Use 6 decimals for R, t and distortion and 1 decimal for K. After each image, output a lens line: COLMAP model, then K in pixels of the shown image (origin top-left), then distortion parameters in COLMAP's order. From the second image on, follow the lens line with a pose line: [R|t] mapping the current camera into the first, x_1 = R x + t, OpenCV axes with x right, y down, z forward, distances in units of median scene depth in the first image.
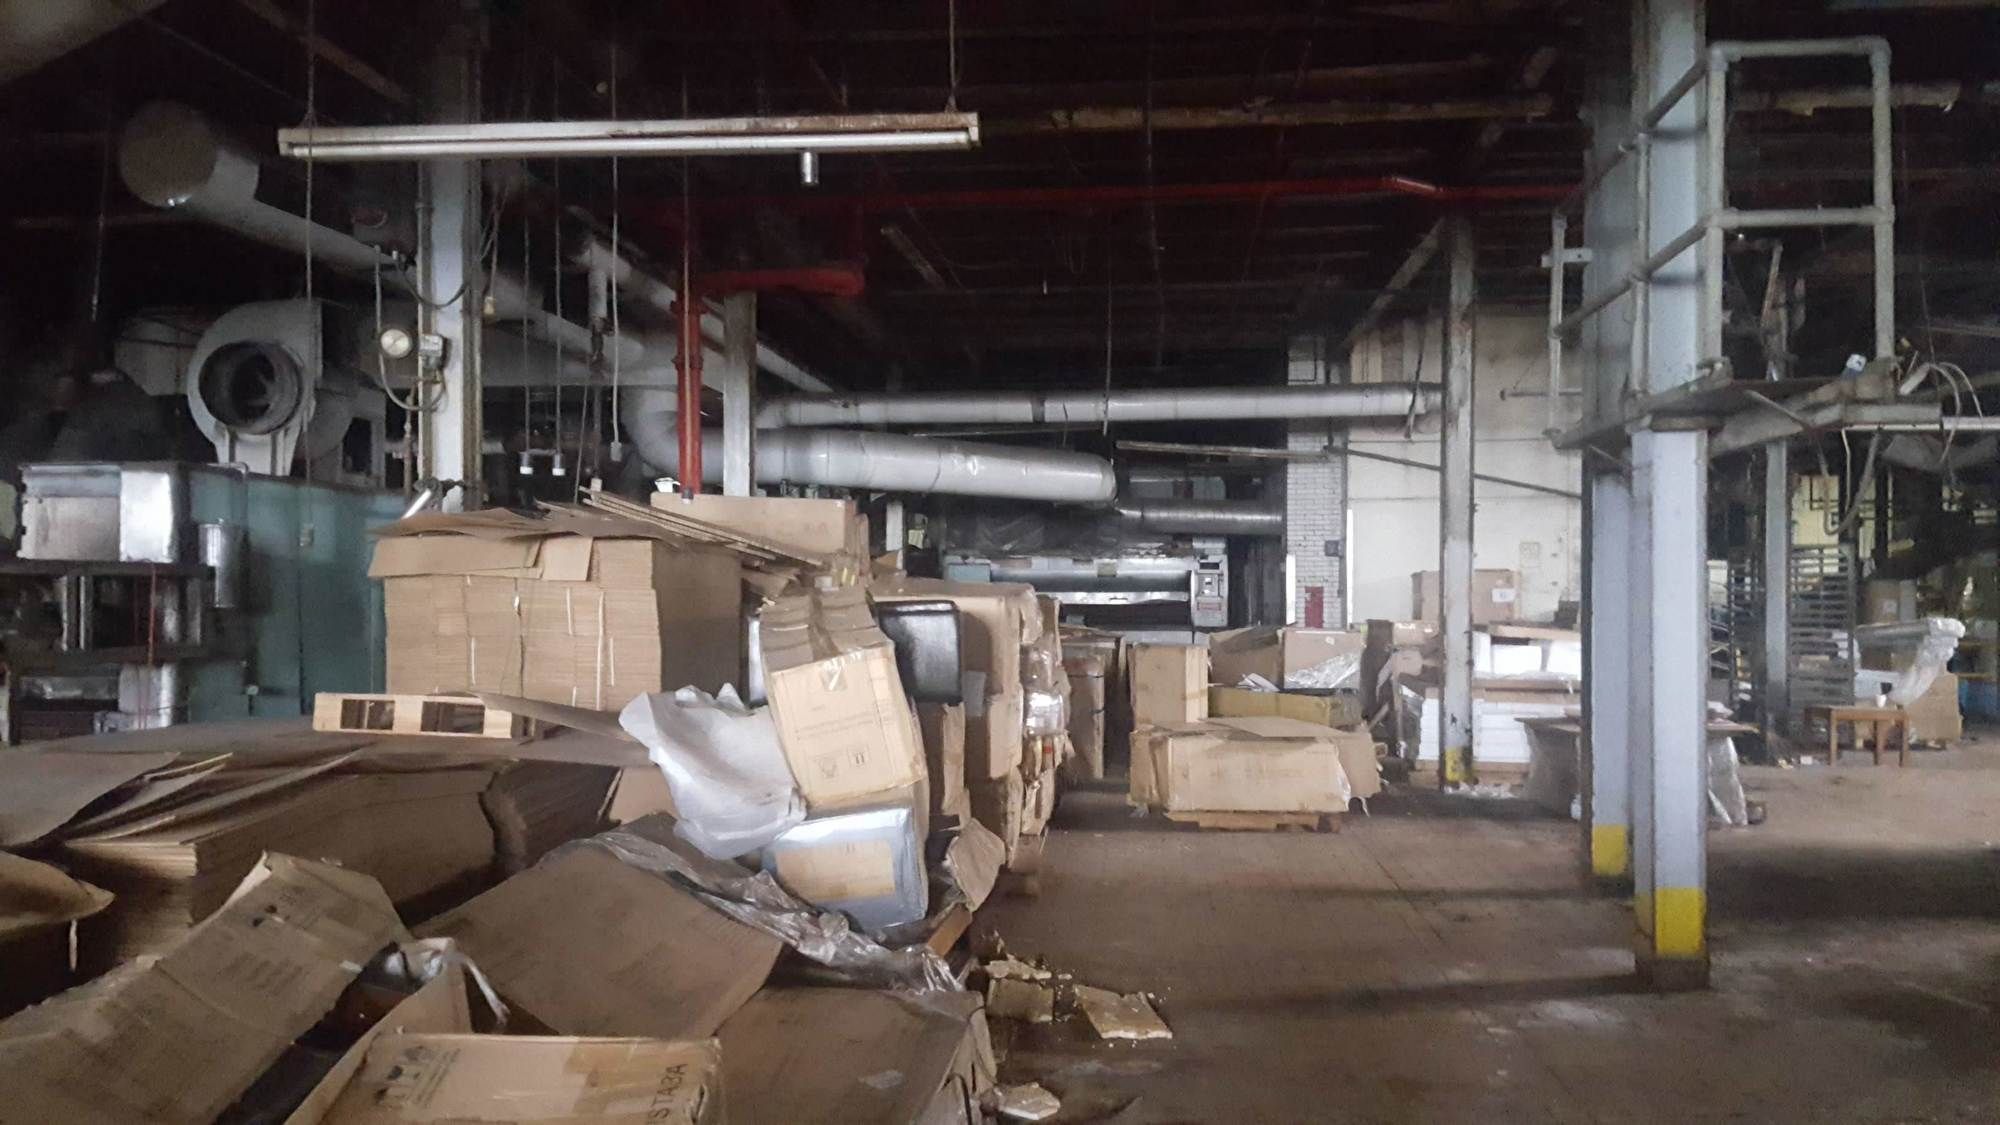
lens RADIAL K [[1523.9, 0, 1000.0], [0, 1523.9, 562.5], [0, 0, 1]] dist [0.151731, -0.273484]
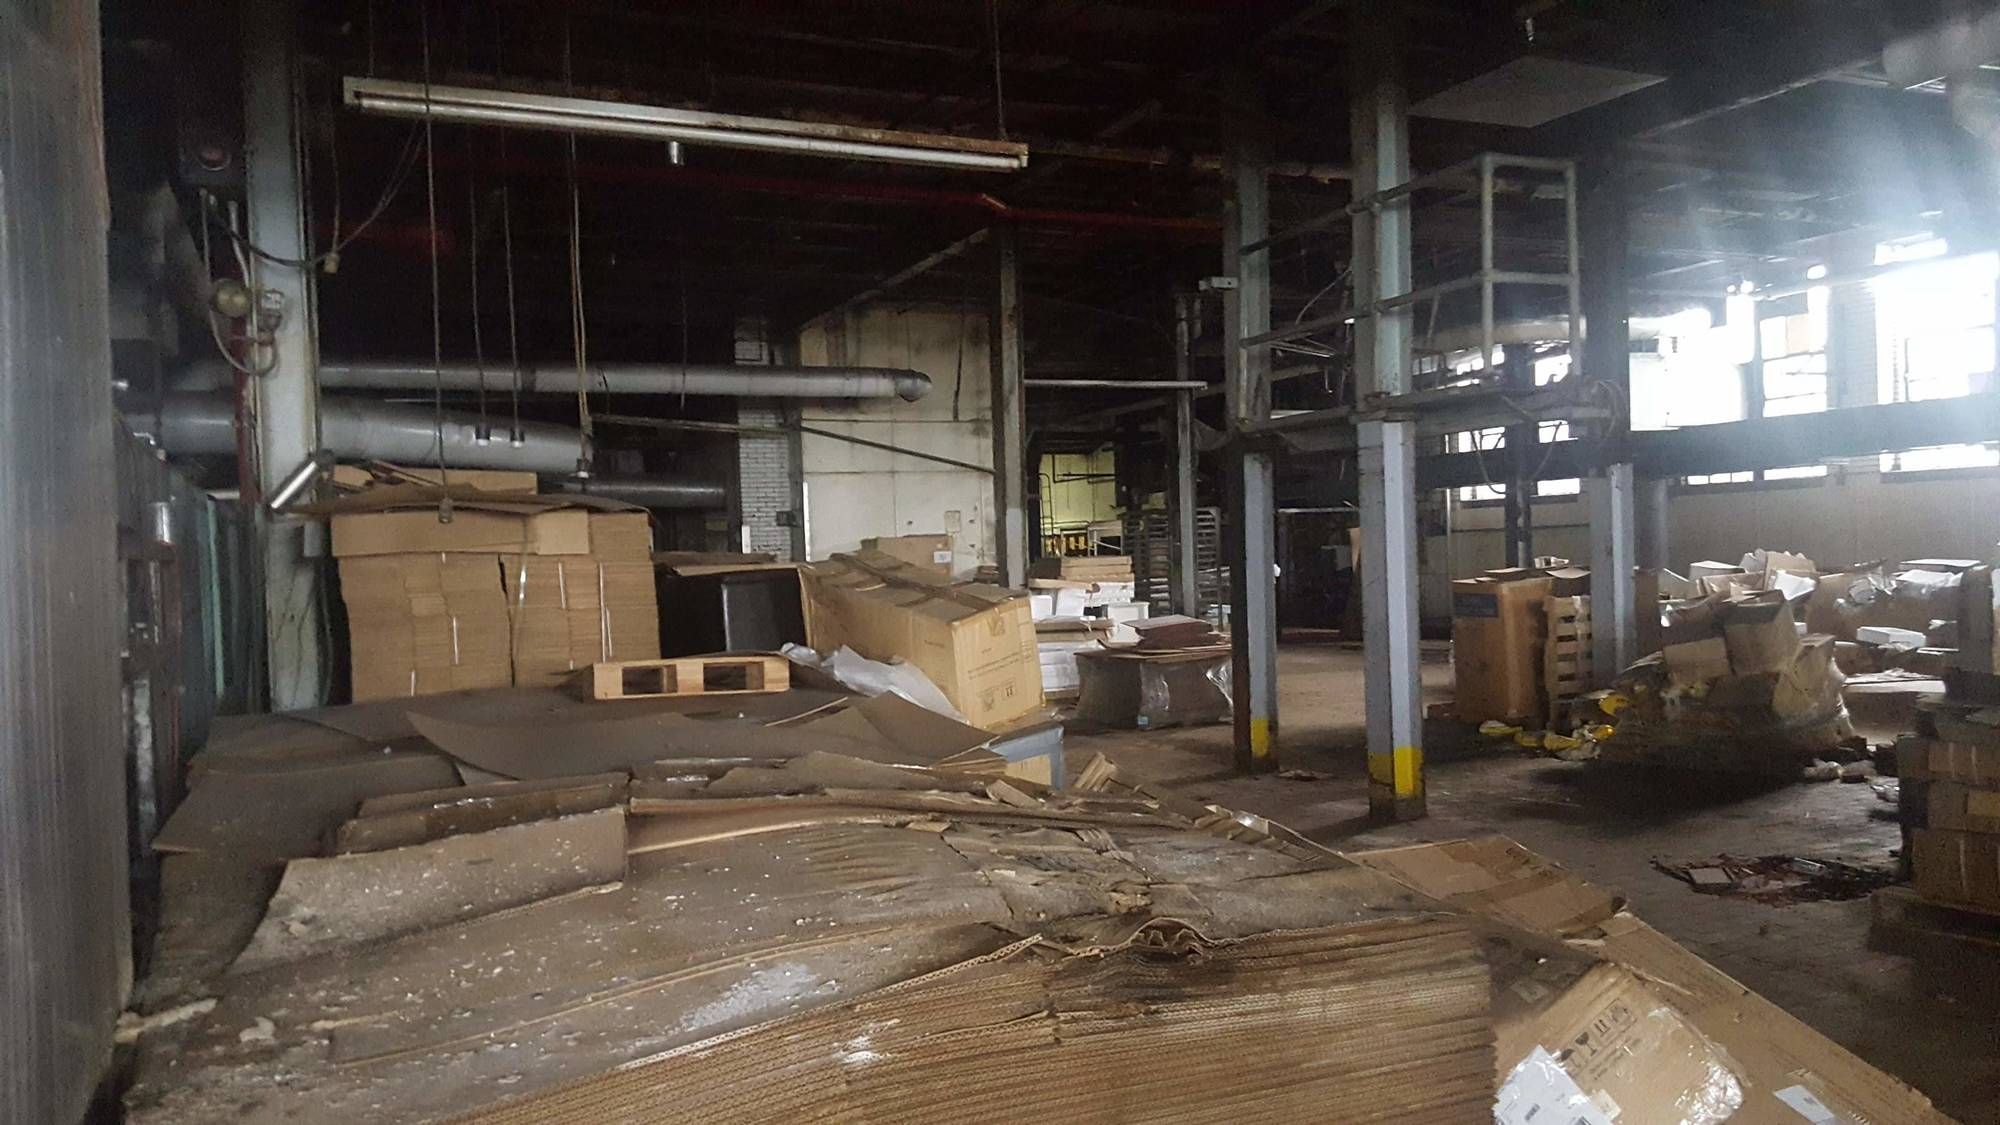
lens RADIAL K [[1523.9, 0, 1000.0], [0, 1523.9, 562.5], [0, 0, 1]] dist [0.151731, -0.273484]
pose [[0.862229, -0.030934, 0.505573, -0.212294], [0.022056, 0.999480, 0.023539, -0.000116], [-0.506038, -0.009145, 0.862463, -0.002003]]
